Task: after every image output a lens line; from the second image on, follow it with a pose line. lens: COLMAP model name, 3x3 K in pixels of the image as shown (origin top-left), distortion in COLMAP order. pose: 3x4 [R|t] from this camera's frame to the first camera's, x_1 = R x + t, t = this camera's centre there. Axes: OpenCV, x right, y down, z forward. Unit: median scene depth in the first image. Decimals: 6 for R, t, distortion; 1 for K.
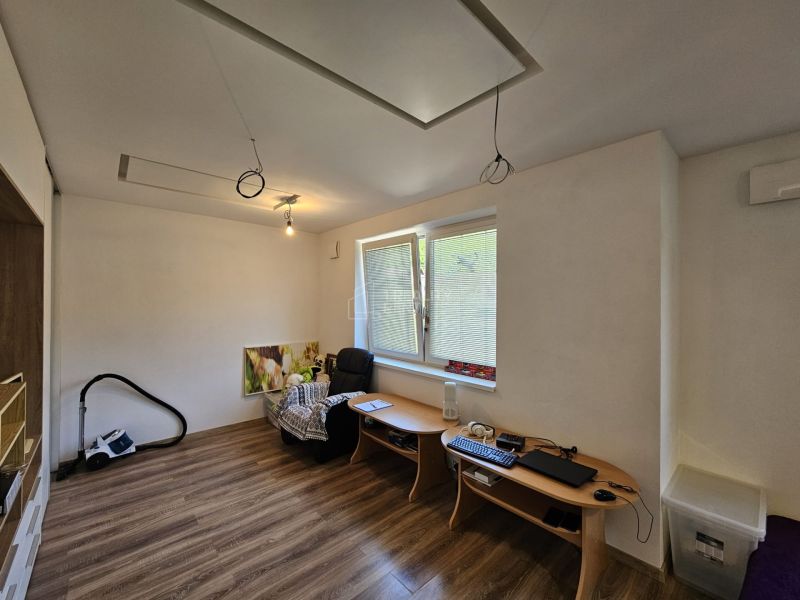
lens RADIAL K [[329.0, 0, 396.1], [0, 329.0, 301.7], [0, 0, 1]] dist [-0.001297, 0.000267]
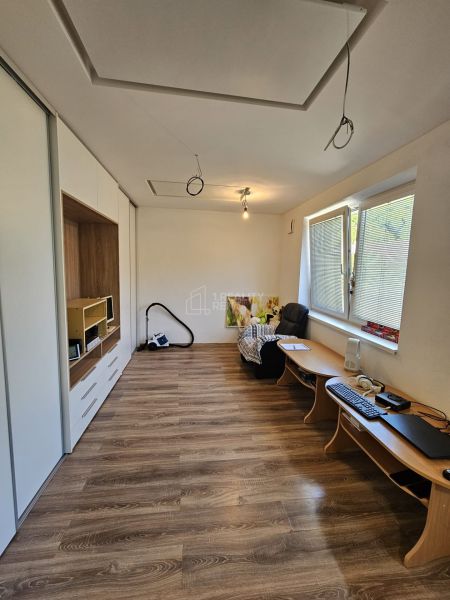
lens RADIAL K [[246.7, 0, 222.6], [0, 246.7, 294.9], [0, 0, 1]] dist [-0.001297, 0.000267]
pose [[0.826655, 0.081099, -0.556834, 0.222857], [-0.024449, 0.993802, 0.108444, 0.013114], [0.562178, -0.076031, 0.823514, 0.053644]]
